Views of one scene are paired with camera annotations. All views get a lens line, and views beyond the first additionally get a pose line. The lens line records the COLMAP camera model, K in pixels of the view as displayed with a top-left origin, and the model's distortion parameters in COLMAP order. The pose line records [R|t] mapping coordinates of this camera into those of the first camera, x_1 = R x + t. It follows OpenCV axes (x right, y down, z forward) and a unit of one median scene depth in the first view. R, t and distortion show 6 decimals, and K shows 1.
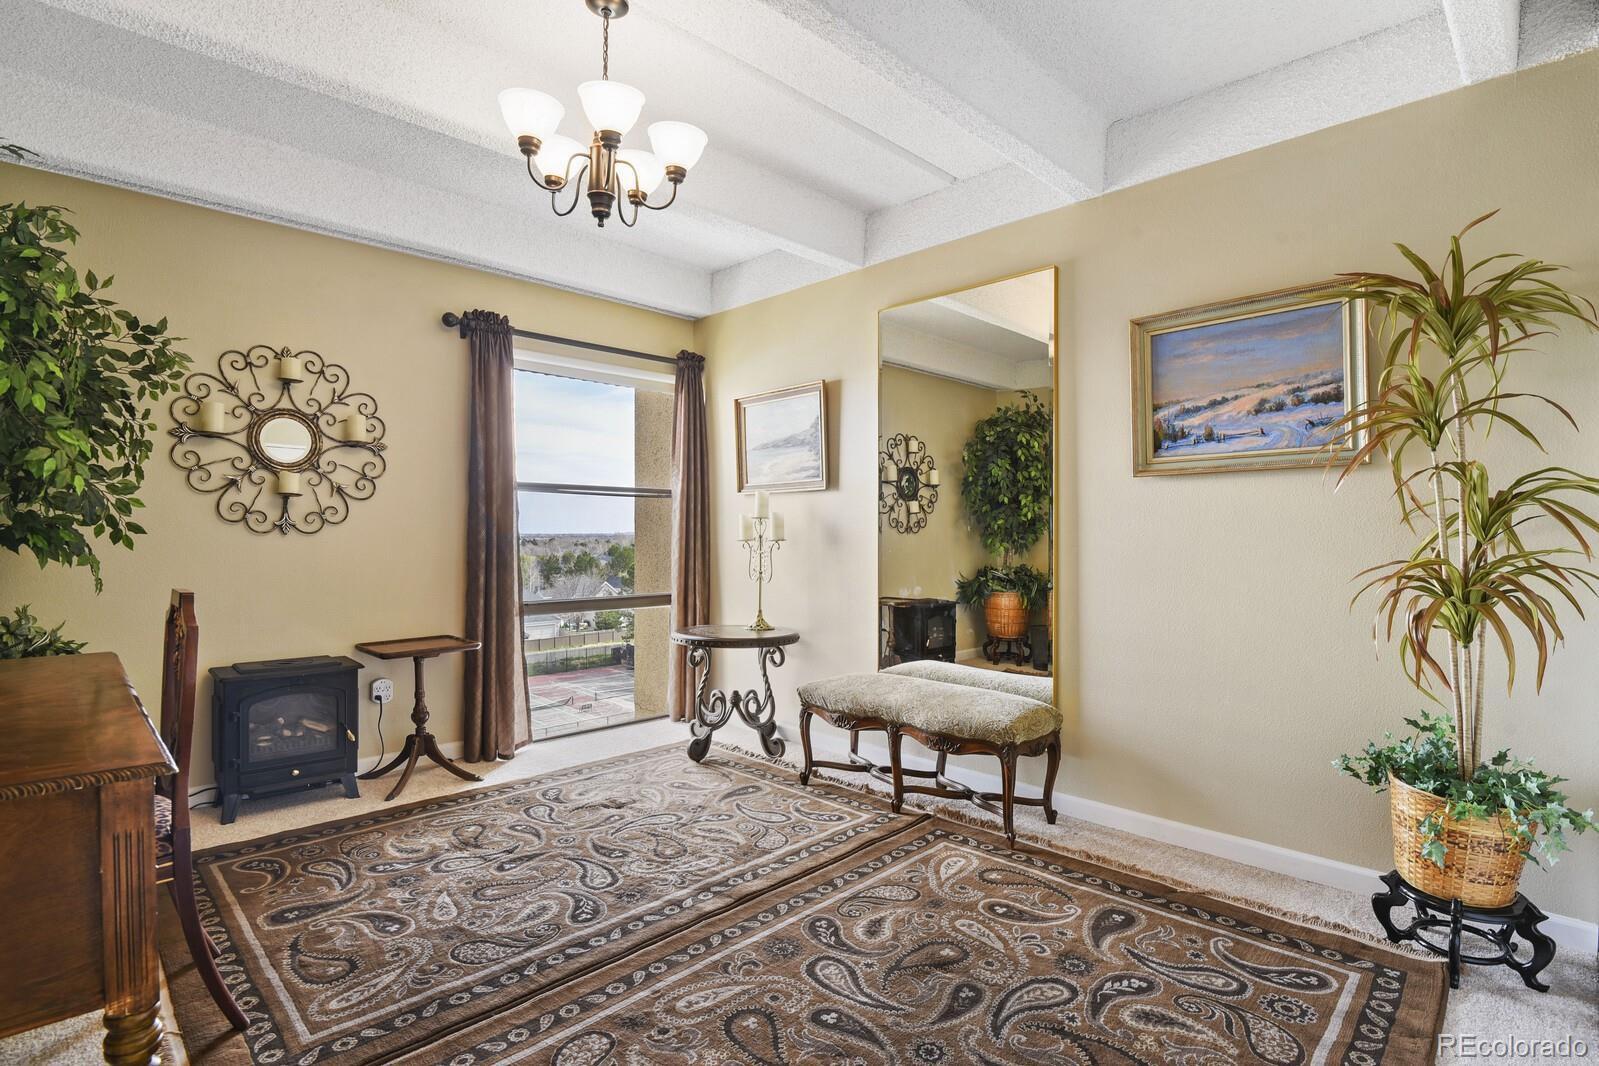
lens RADIAL K [[783.4, 0, 800.3], [0, 783.4, 532.9], [0, 0, 1]] dist [-0.020827, -0.001591]
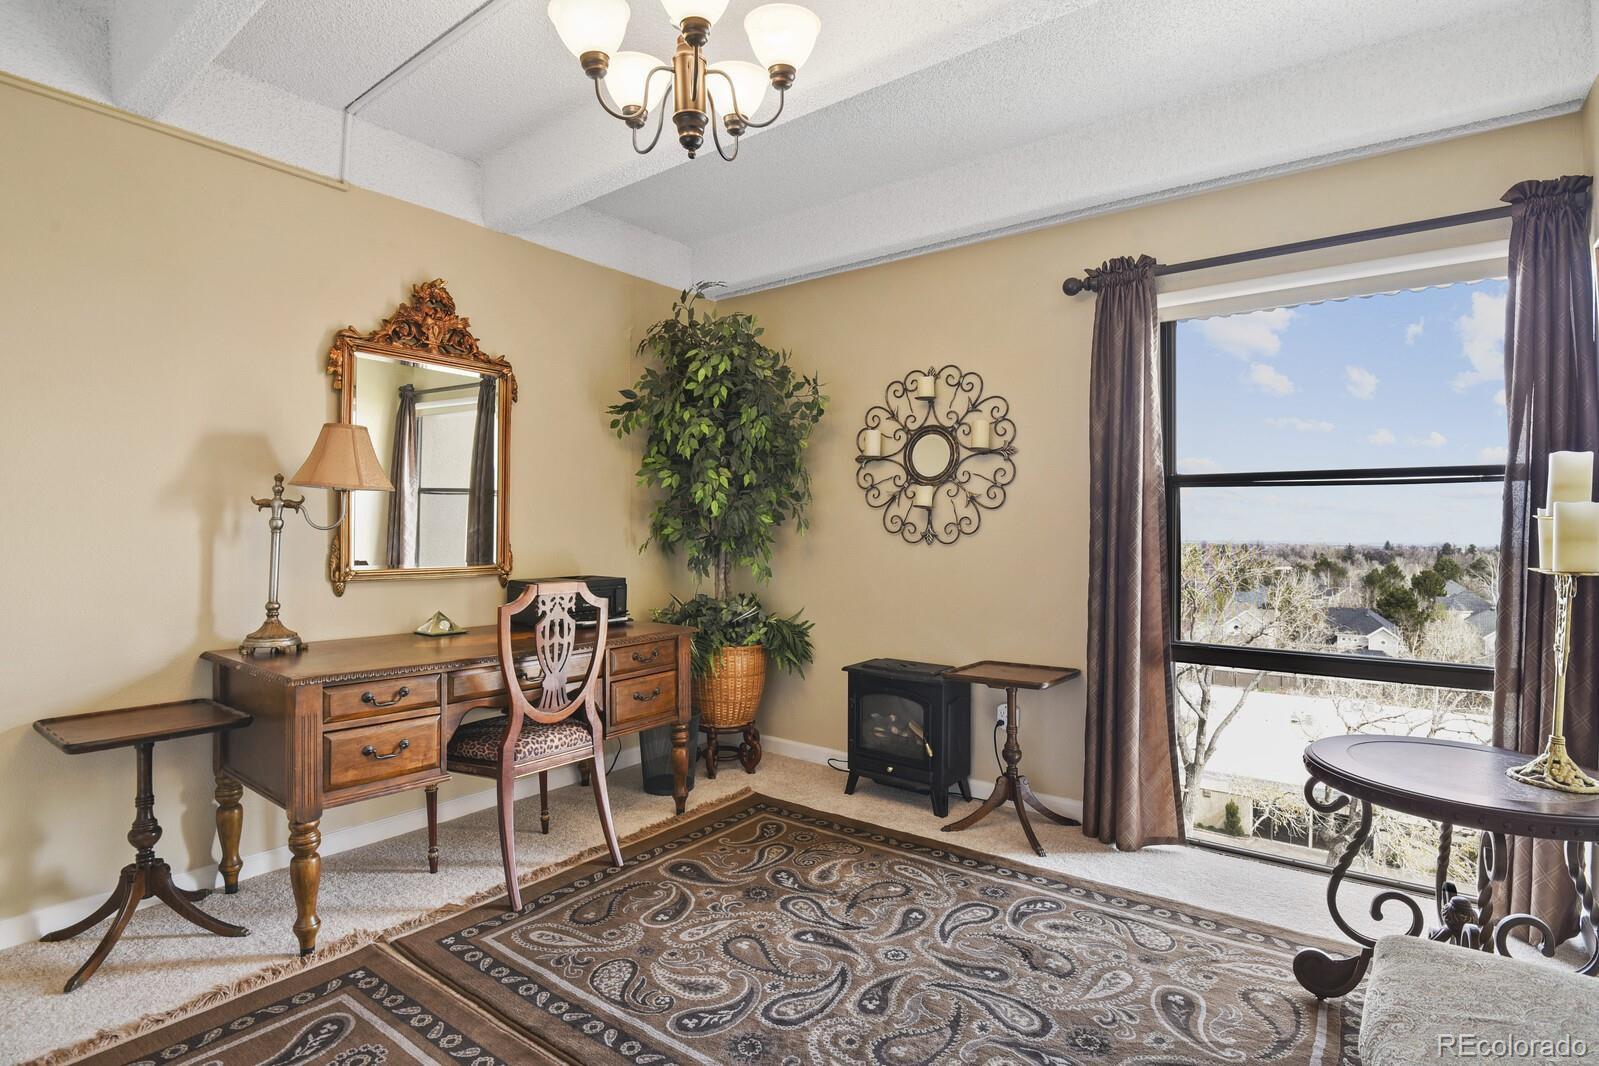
lens RADIAL K [[783.4, 0, 800.3], [0, 783.4, 532.9], [0, 0, 1]] dist [-0.020827, -0.001591]
pose [[0.149381, -0.001829, -0.988778, 0.371302], [-0.008419, 0.999960, -0.003122, -0.009214], [0.988744, 0.008791, 0.149359, 0.682882]]
